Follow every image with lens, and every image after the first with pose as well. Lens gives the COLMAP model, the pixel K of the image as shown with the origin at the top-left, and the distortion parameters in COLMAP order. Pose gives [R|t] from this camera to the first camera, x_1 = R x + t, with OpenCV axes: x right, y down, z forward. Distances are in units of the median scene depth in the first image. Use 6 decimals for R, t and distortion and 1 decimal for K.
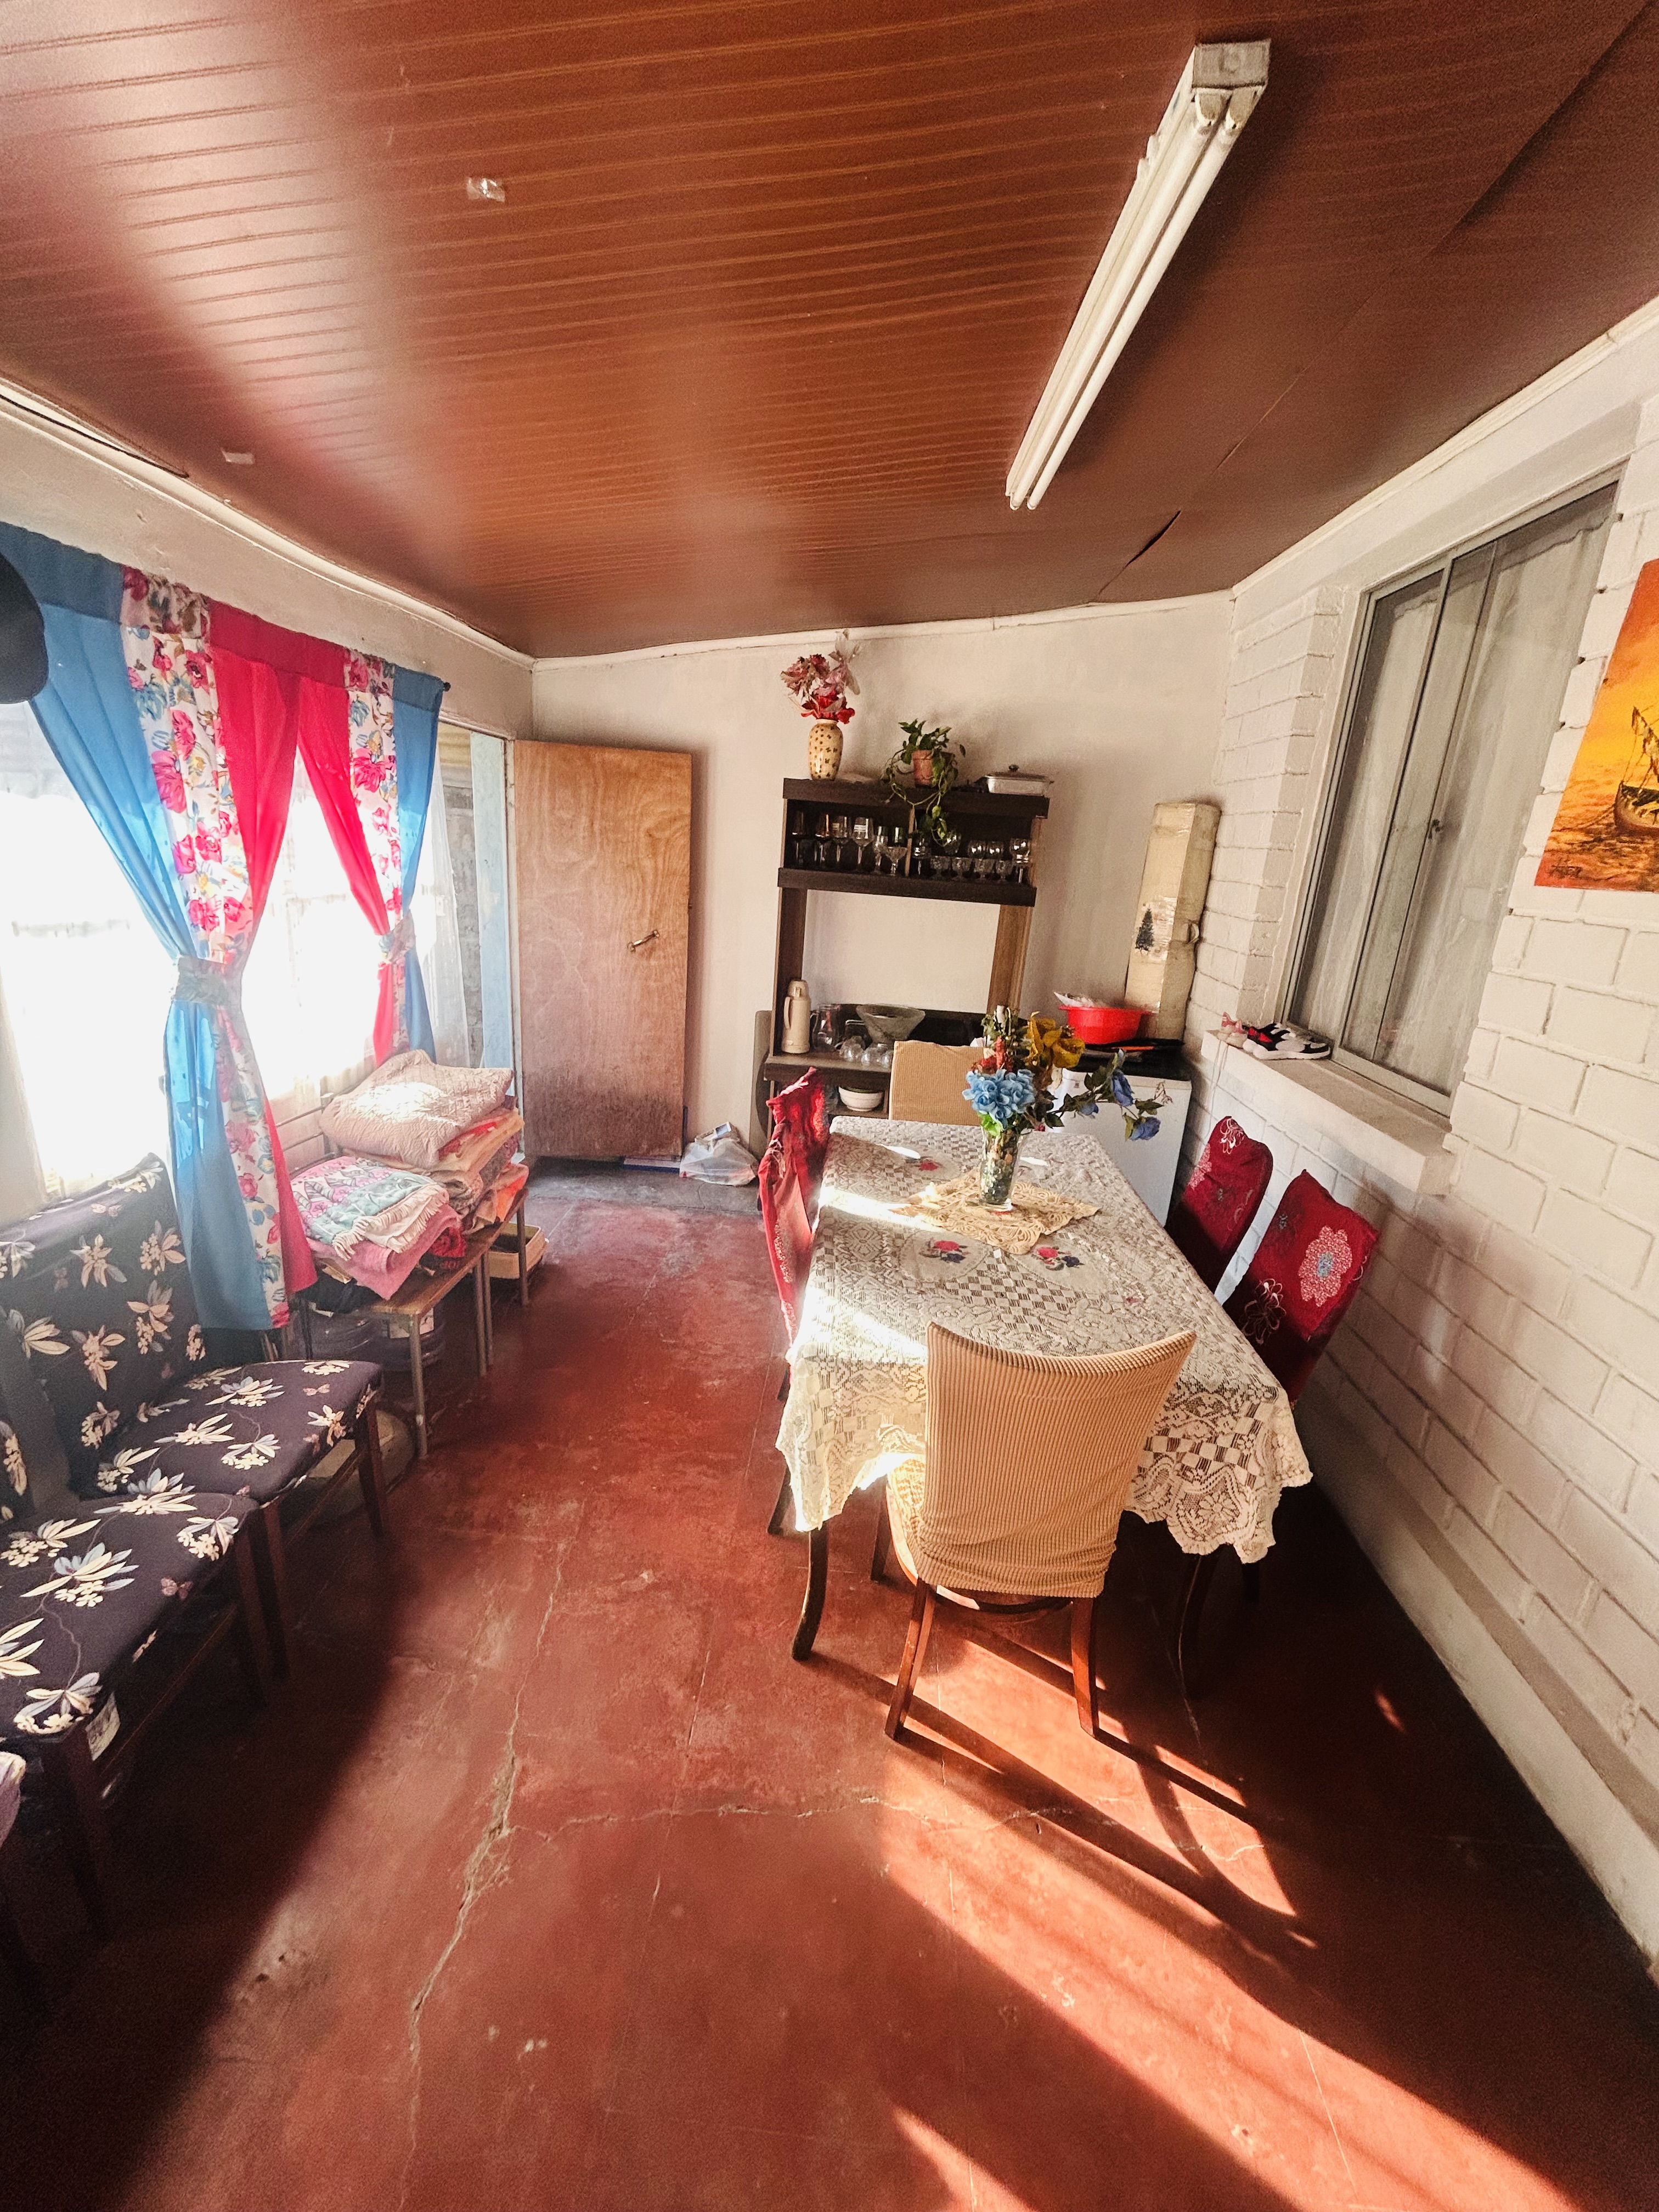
lens RADIAL K [[903.0, 0, 828.2], [0, 903.0, 1102.3], [0, 0, 1]] dist [-0.005898, 0.001159]
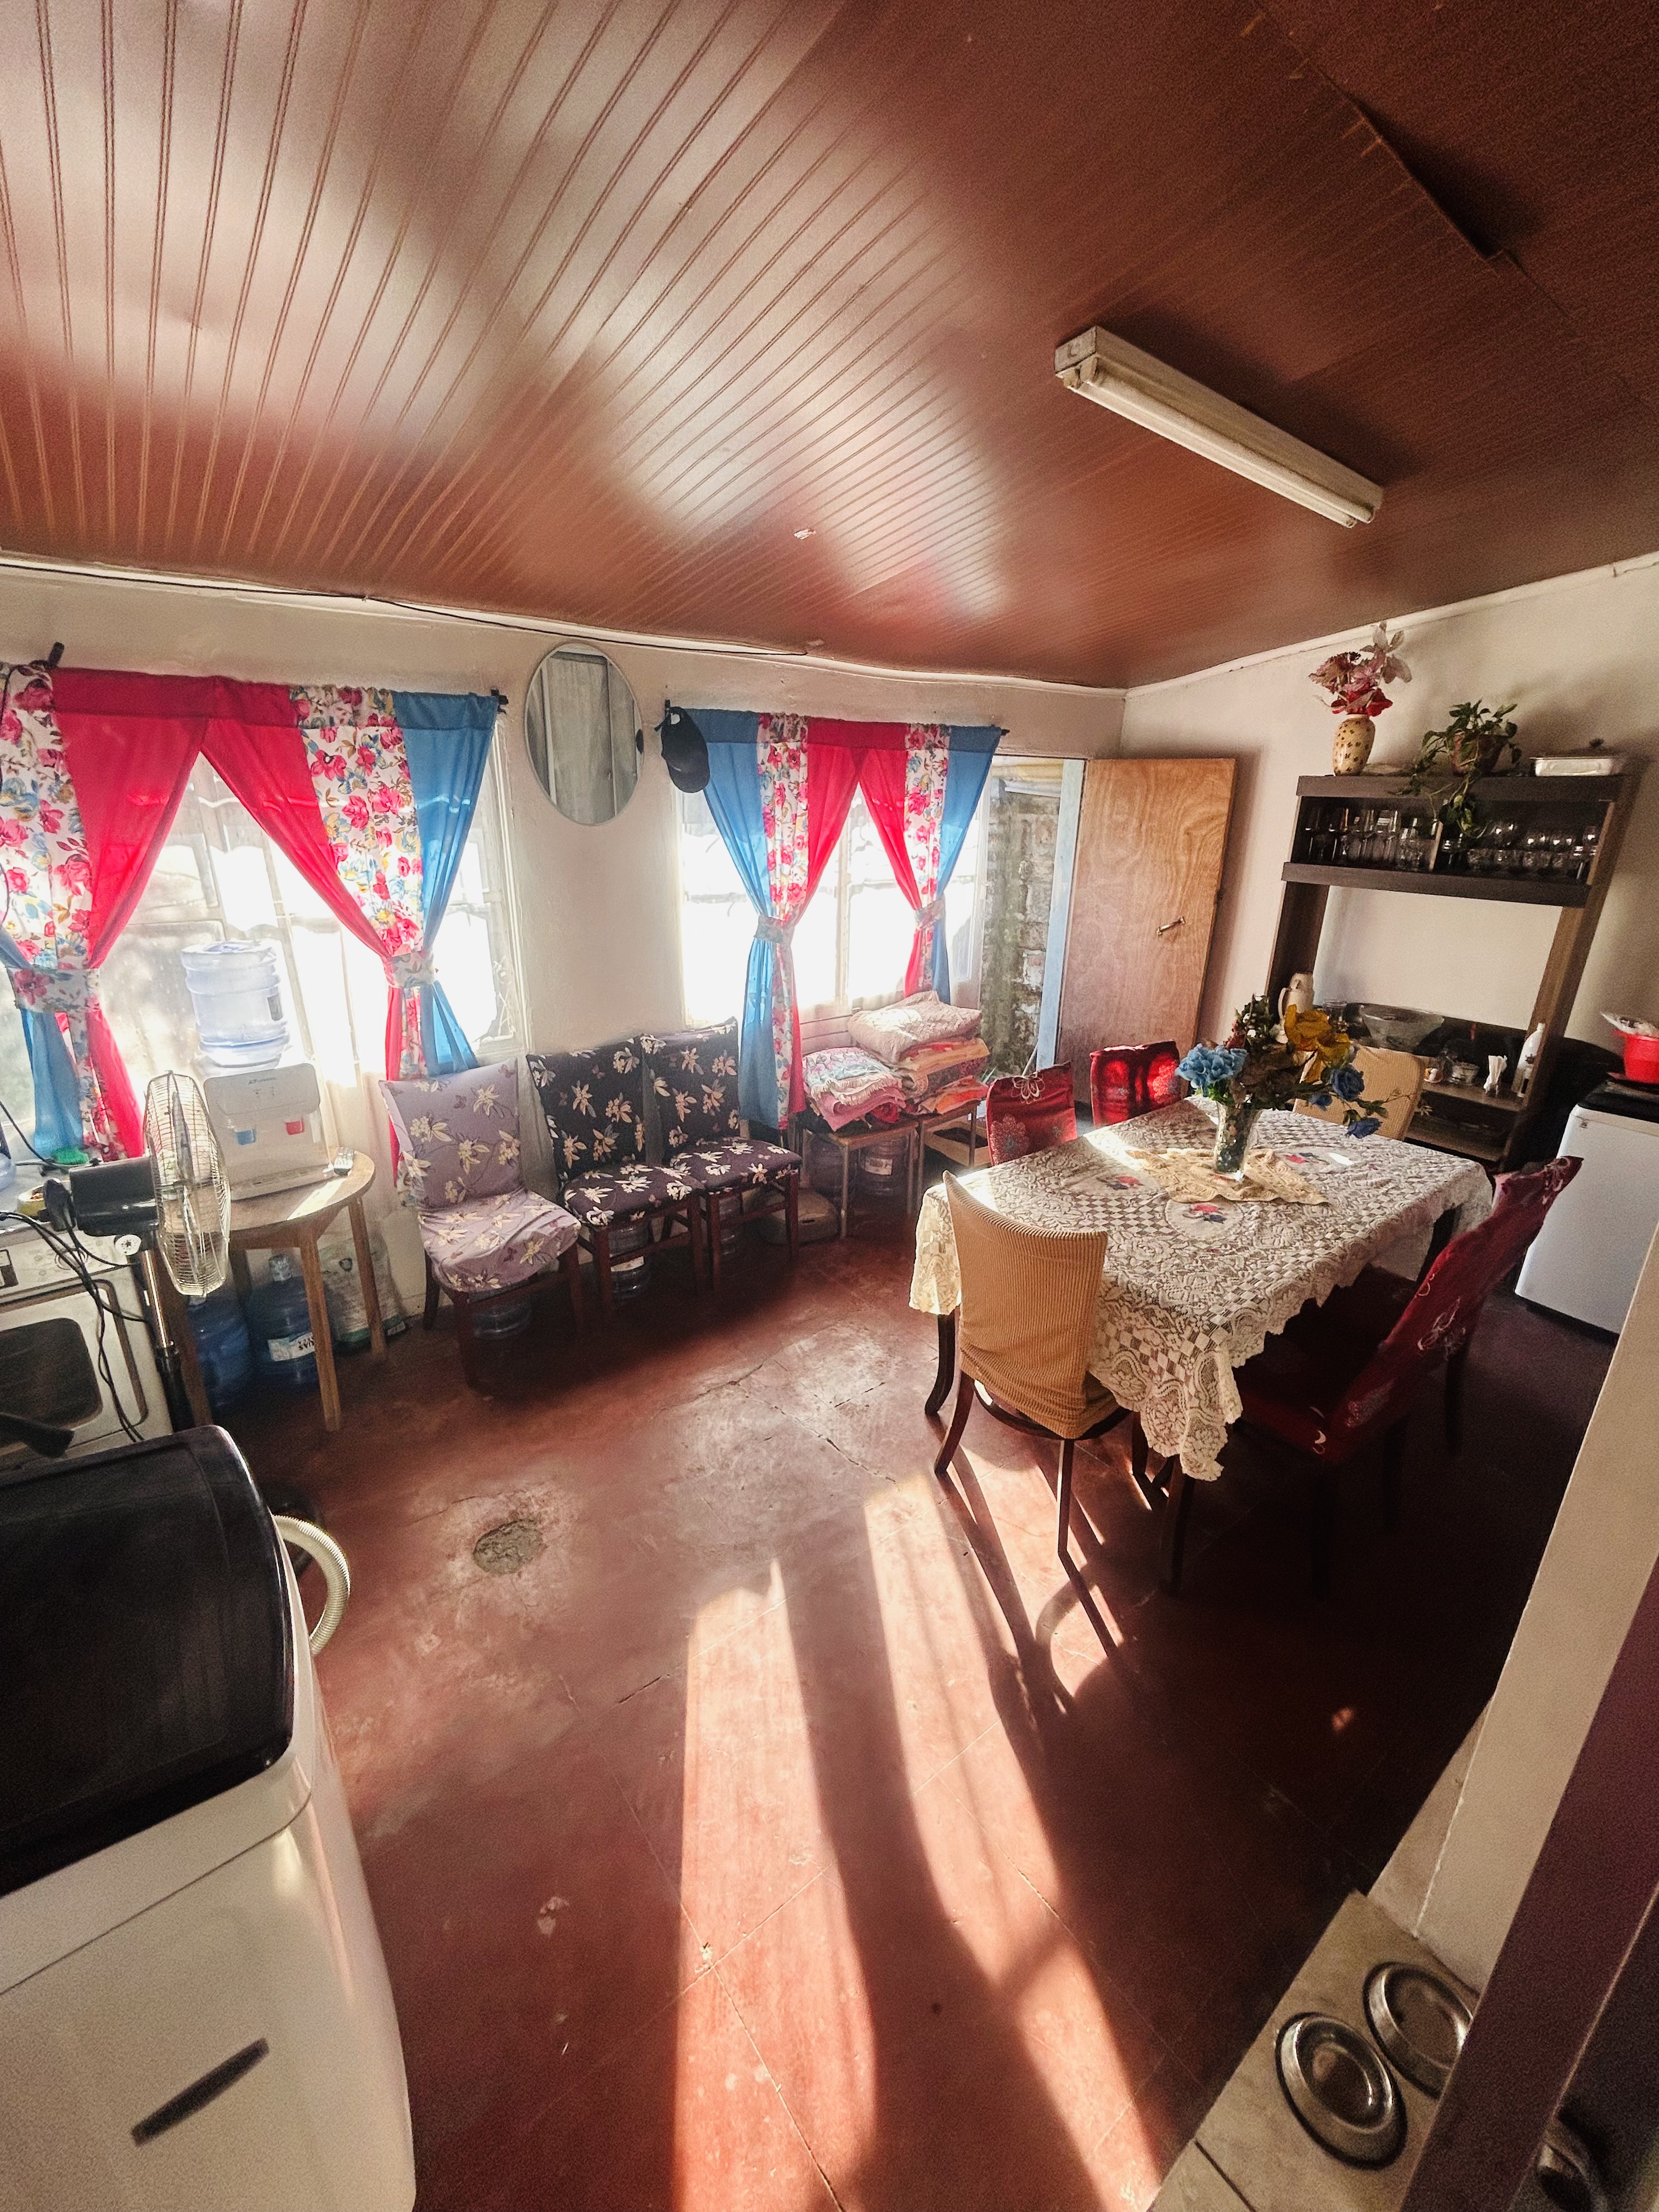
lens RADIAL K [[903.0, 0, 830.4], [0, 903.0, 1102.3], [0, 0, 1]] dist [-0.005898, 0.001159]
pose [[0.653070, 0.191992, -0.732556, 0.706067], [-0.181997, 0.978770, 0.094271, 0.014327], [0.735103, 0.071757, 0.674147, -0.114654]]
